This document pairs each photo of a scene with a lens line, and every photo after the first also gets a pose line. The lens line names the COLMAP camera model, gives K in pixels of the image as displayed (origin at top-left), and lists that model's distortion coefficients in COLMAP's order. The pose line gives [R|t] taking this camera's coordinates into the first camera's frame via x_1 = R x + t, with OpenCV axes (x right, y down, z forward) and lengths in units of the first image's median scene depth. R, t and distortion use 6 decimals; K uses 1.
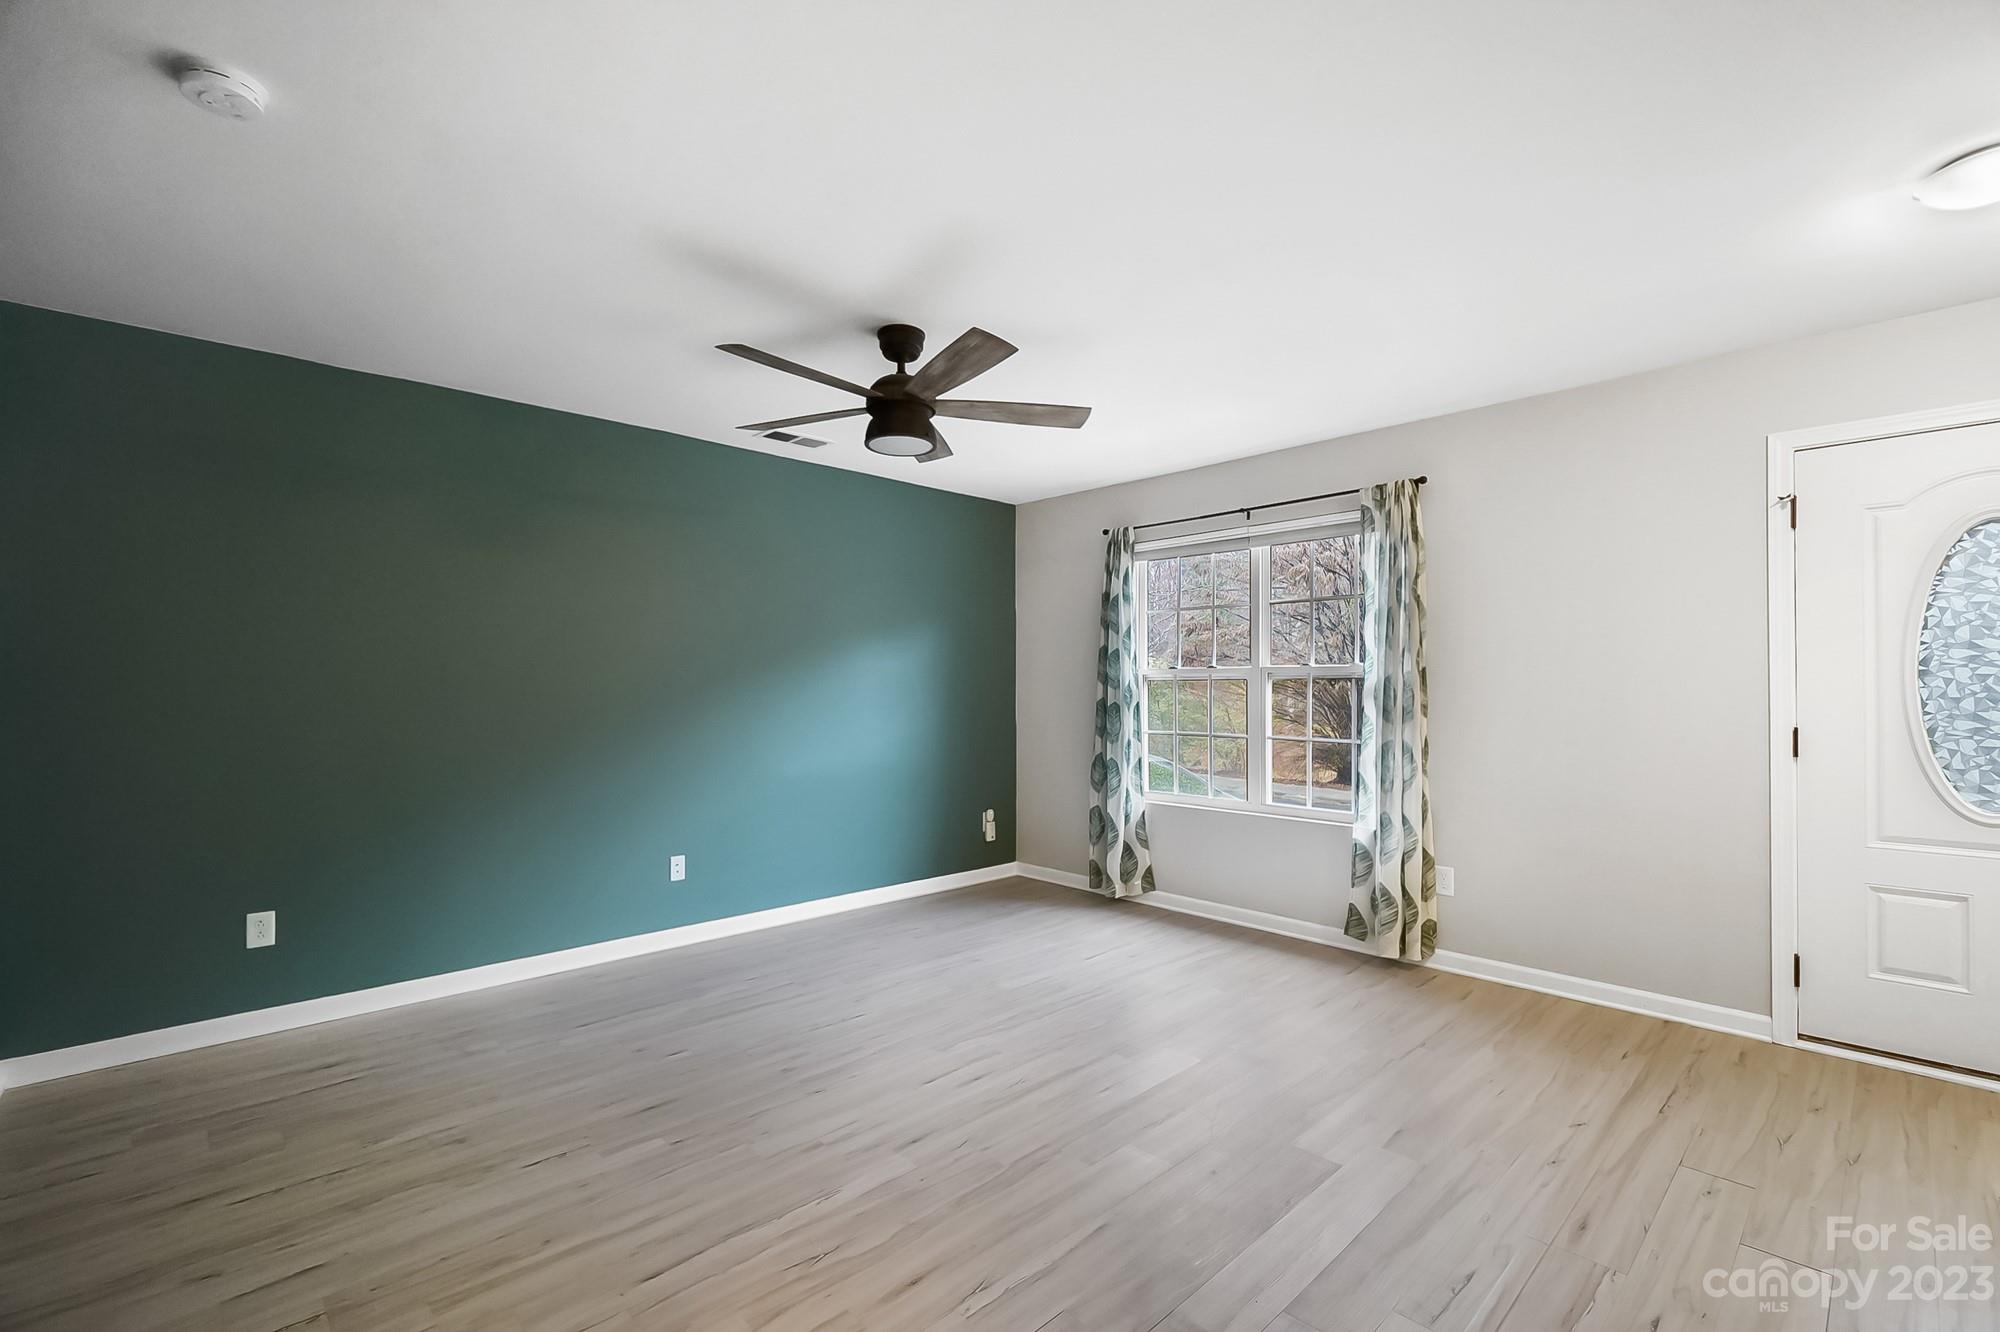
lens RADIAL K [[877.1, 0, 989.9], [0, 877.1, 670.0], [0, 0, 1]] dist [-0.000756, -0.002028]
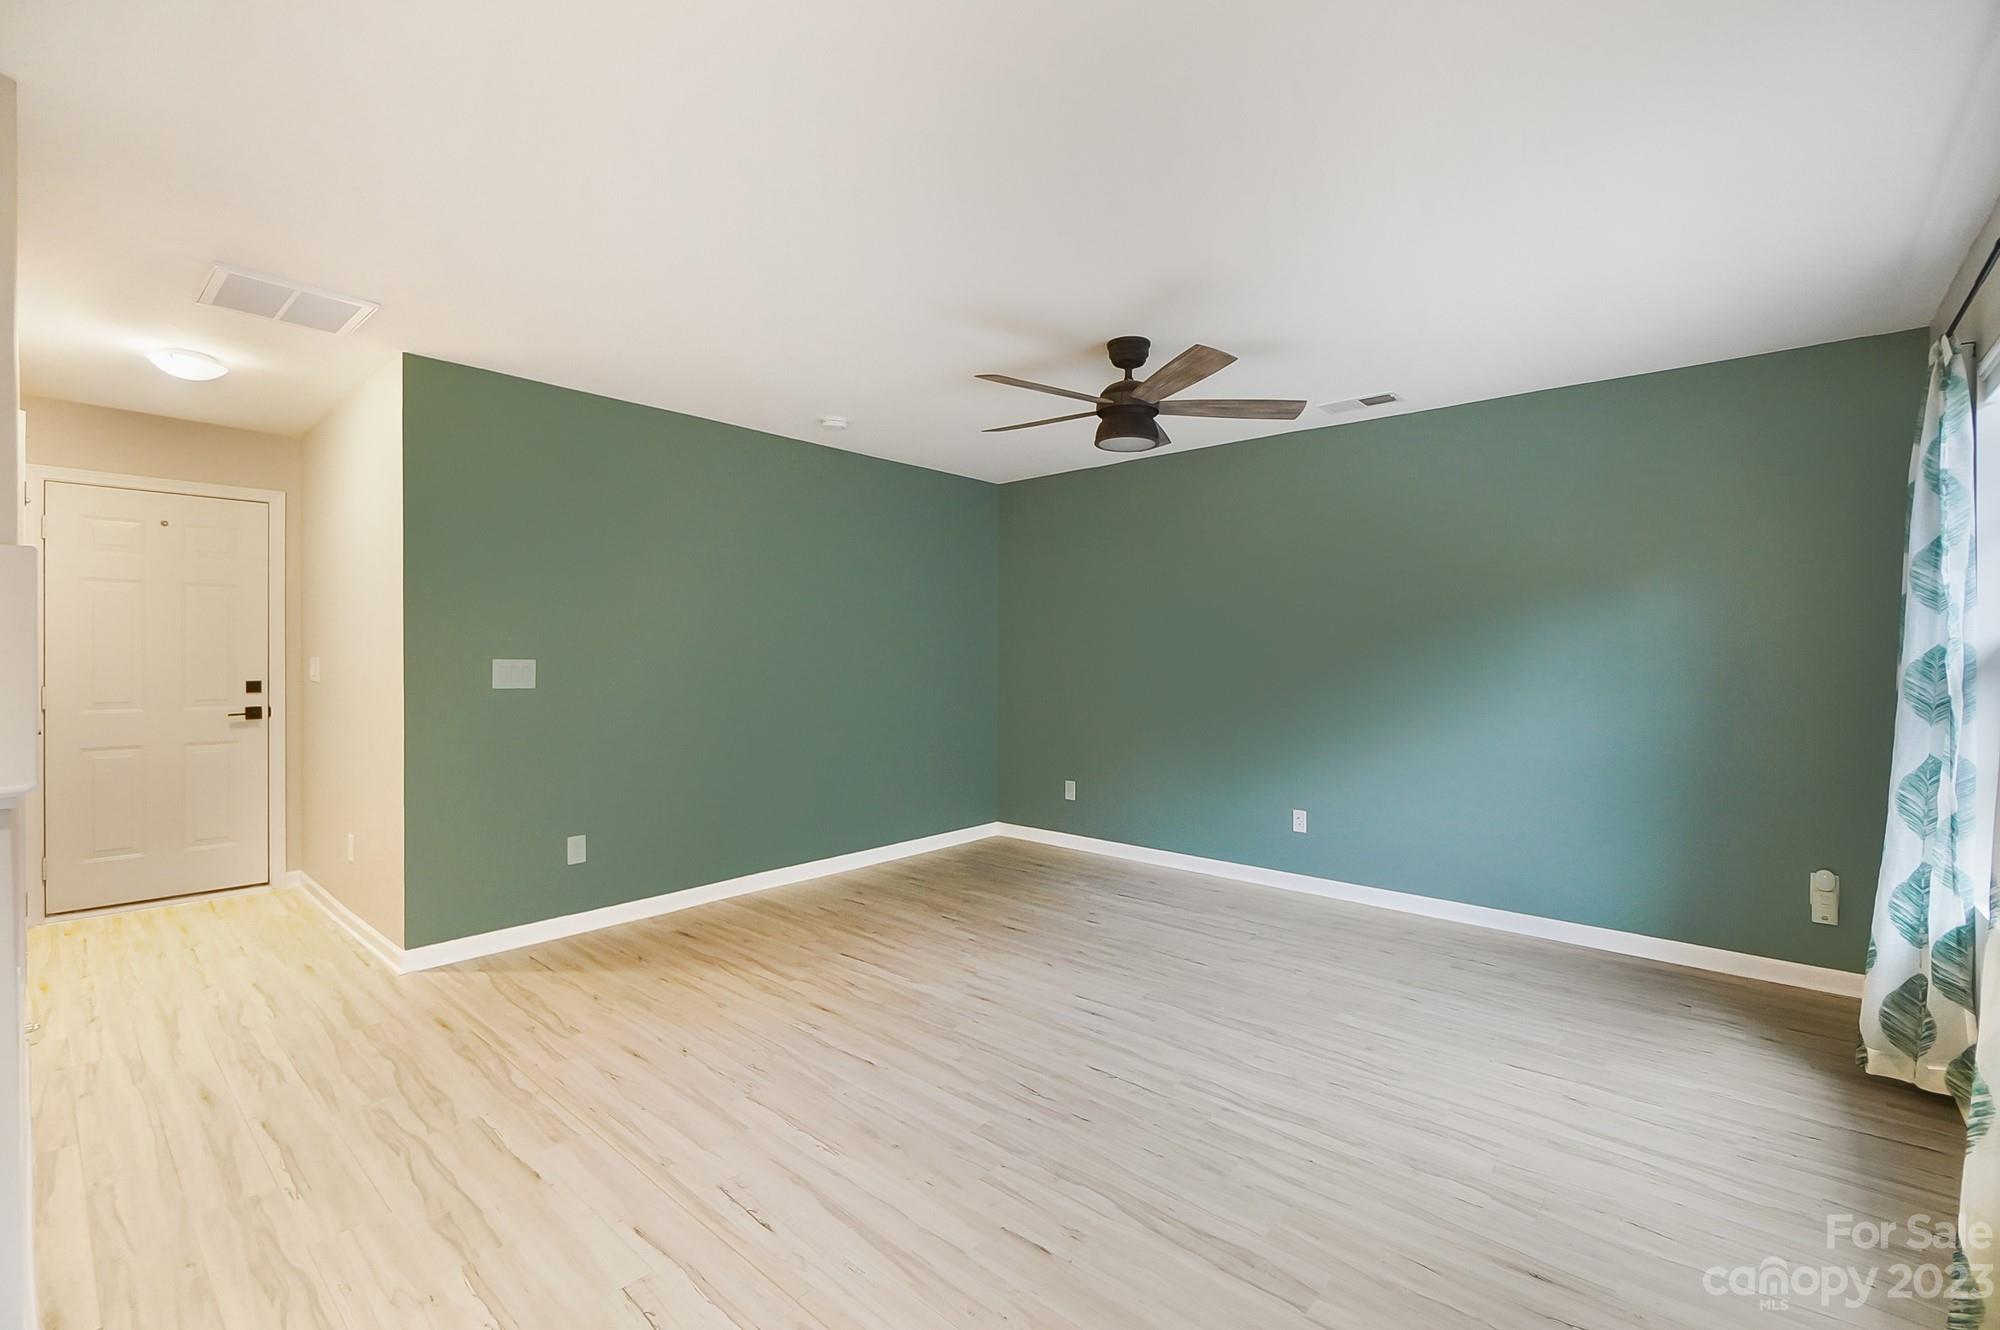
lens RADIAL K [[877.1, 0, 998.4], [0, 877.1, 663.2], [0, 0, 1]] dist [-0.000756, -0.002028]
pose [[0.078820, 0.011091, -0.996827, 0.974266], [0.012284, 0.999851, 0.012096, 0.012837], [0.996813, -0.013199, 0.078672, 0.734590]]
